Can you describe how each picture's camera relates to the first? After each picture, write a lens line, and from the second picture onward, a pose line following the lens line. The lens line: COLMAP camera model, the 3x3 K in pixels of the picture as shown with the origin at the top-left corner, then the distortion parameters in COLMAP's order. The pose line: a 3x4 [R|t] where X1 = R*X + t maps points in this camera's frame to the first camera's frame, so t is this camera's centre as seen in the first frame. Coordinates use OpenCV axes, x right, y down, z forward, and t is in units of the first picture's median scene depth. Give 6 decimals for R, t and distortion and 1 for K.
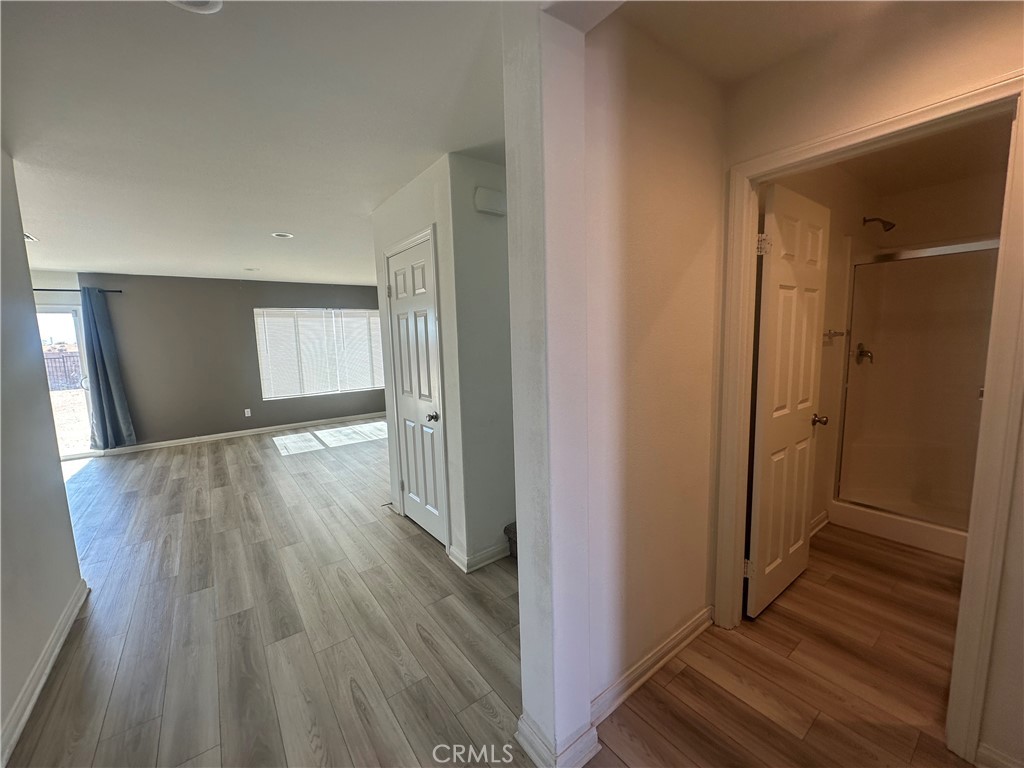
lens RADIAL K [[408.3, 0, 510.6], [0, 408.3, 385.1], [0, 0, 1]] dist [-0.003624, 0.000751]
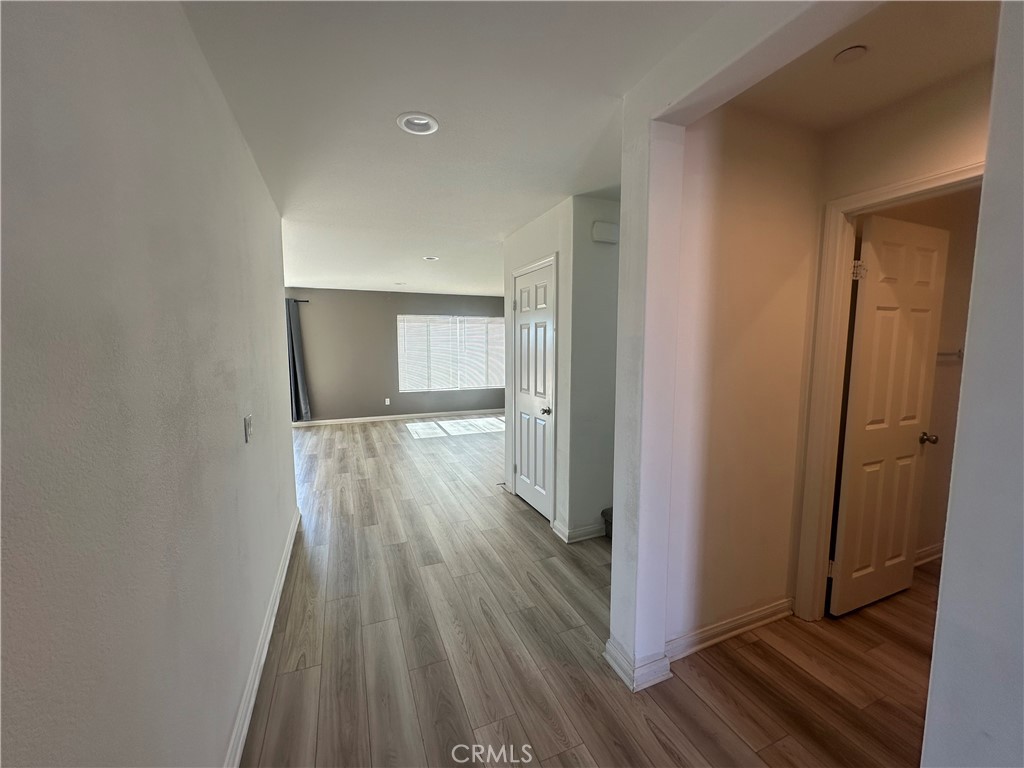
lens RADIAL K [[408.3, 0, 510.6], [0, 408.3, 385.1], [0, 0, 1]] dist [-0.003624, 0.000751]
pose [[0.967709, 0.054369, -0.246137, -0.000209], [-0.057973, 0.998291, -0.007414, 0.014113], [0.245313, 0.021444, 0.969207, -0.154843]]
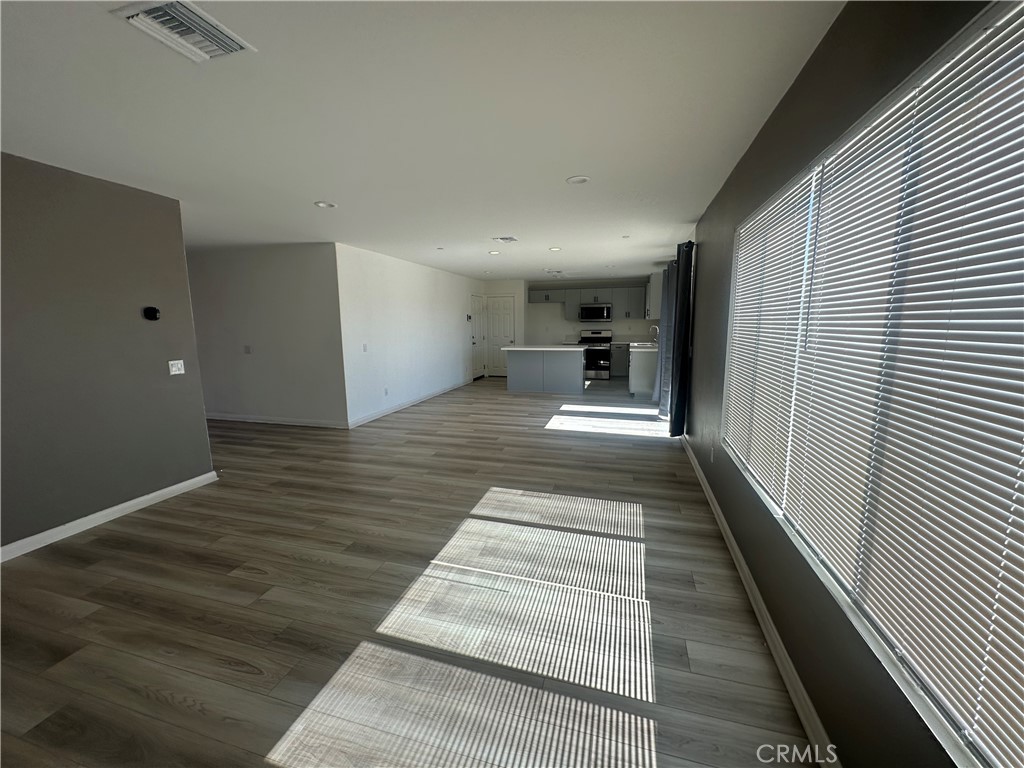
lens RADIAL K [[408.3, 0, 510.6], [0, 408.3, 385.1], [0, 0, 1]] dist [-0.003624, 0.000751]
pose [[-0.798722, 0.131824, -0.587082, -0.340476], [-0.033548, 0.964431, 0.262196, -0.264438], [0.600764, 0.229117, -0.765890, 2.389418]]
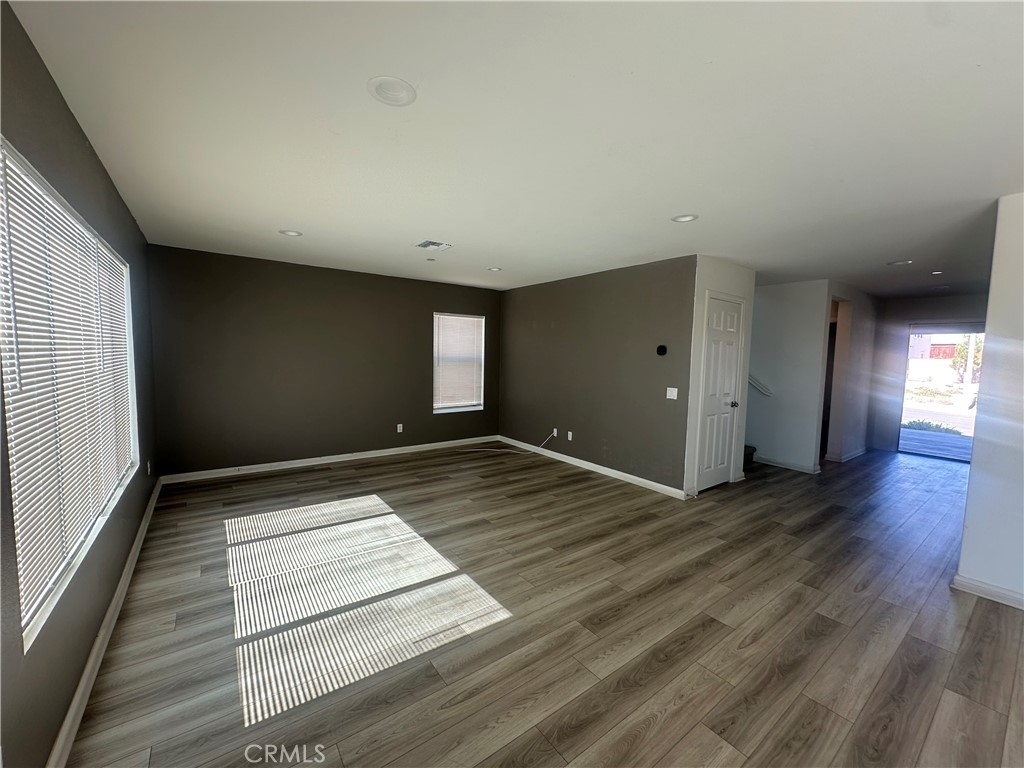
lens RADIAL K [[408.3, 0, 510.6], [0, 408.3, 385.1], [0, 0, 1]] dist [-0.003624, 0.000751]
pose [[0.008932, -0.044960, 0.998949, -1.558648], [0.093850, 0.994617, 0.043926, -0.135880], [-0.995546, 0.093359, 0.013103, 1.557632]]
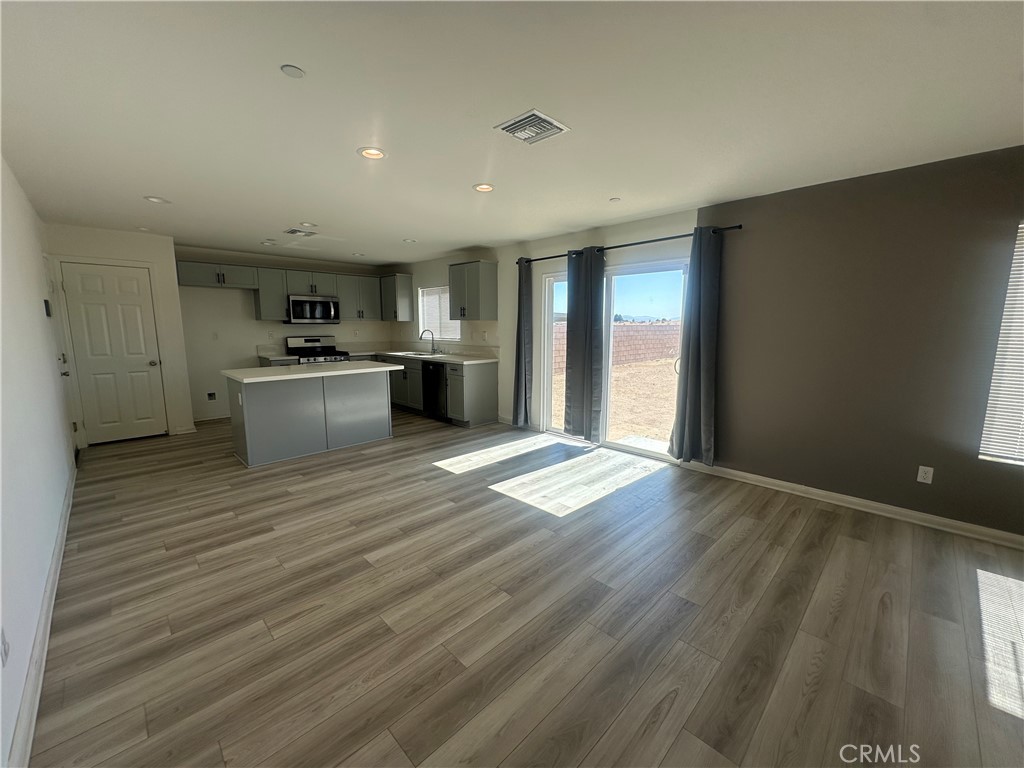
lens RADIAL K [[408.3, 0, 510.6], [0, 408.3, 385.1], [0, 0, 1]] dist [-0.003624, 0.000751]
pose [[0.136493, 0.178086, -0.974503, -0.588489], [-0.121962, 0.979246, 0.161870, -0.083898], [0.983105, 0.096758, 0.155380, 0.961907]]
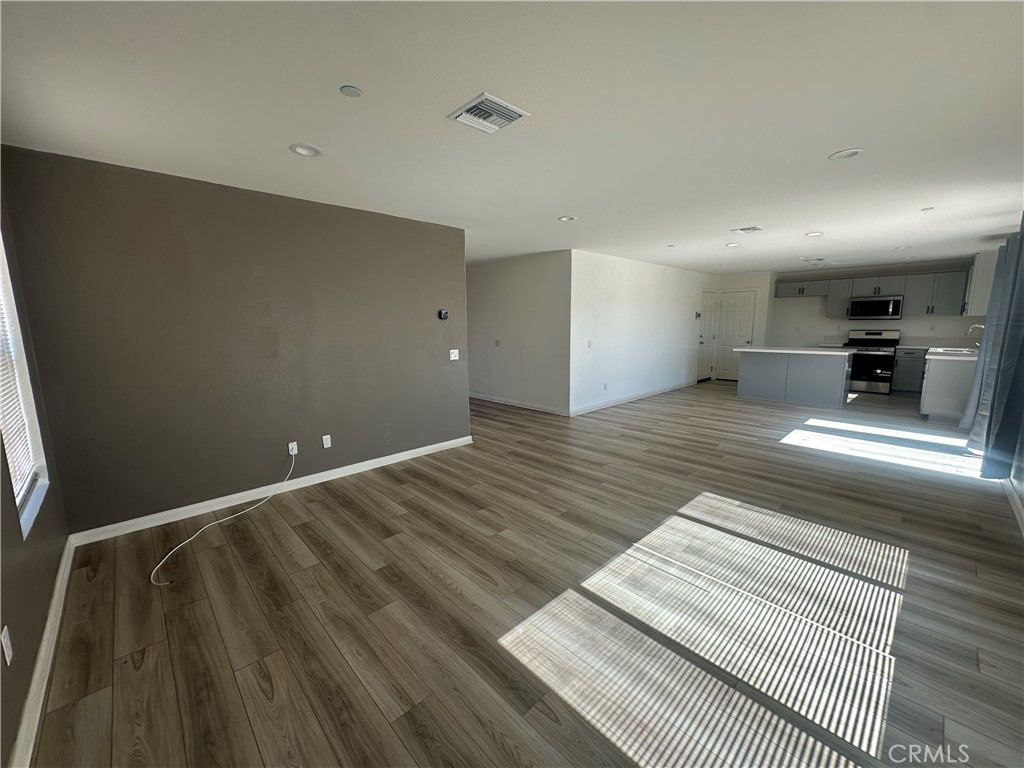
lens RADIAL K [[408.3, 0, 510.6], [0, 408.3, 385.1], [0, 0, 1]] dist [-0.003624, 0.000751]
pose [[-0.992539, 0.060336, -0.105949, -0.313358], [0.029890, 0.962868, 0.268315, -0.276239], [0.118204, 0.263146, -0.957487, 2.461622]]
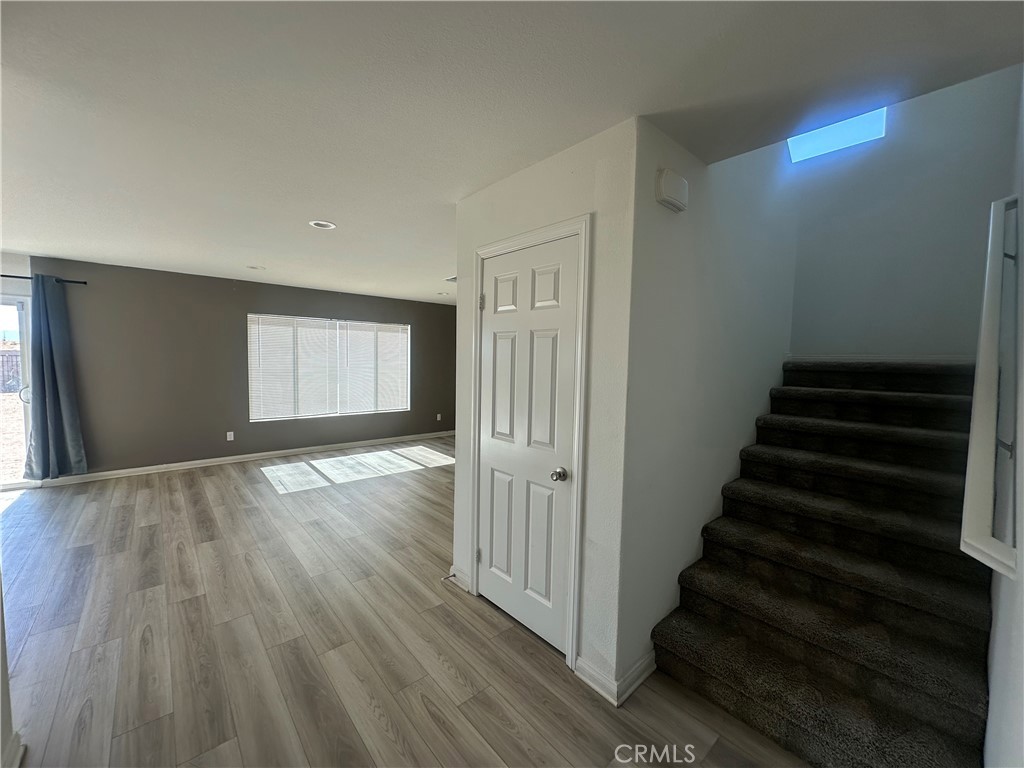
lens RADIAL K [[408.3, 0, 510.6], [0, 408.3, 385.1], [0, 0, 1]] dist [-0.003624, 0.000751]
pose [[0.995719, 0.046918, 0.079637, -0.281246], [-0.042642, 0.997599, -0.054574, -0.031324], [-0.082006, 0.050944, 0.995329, 0.223298]]
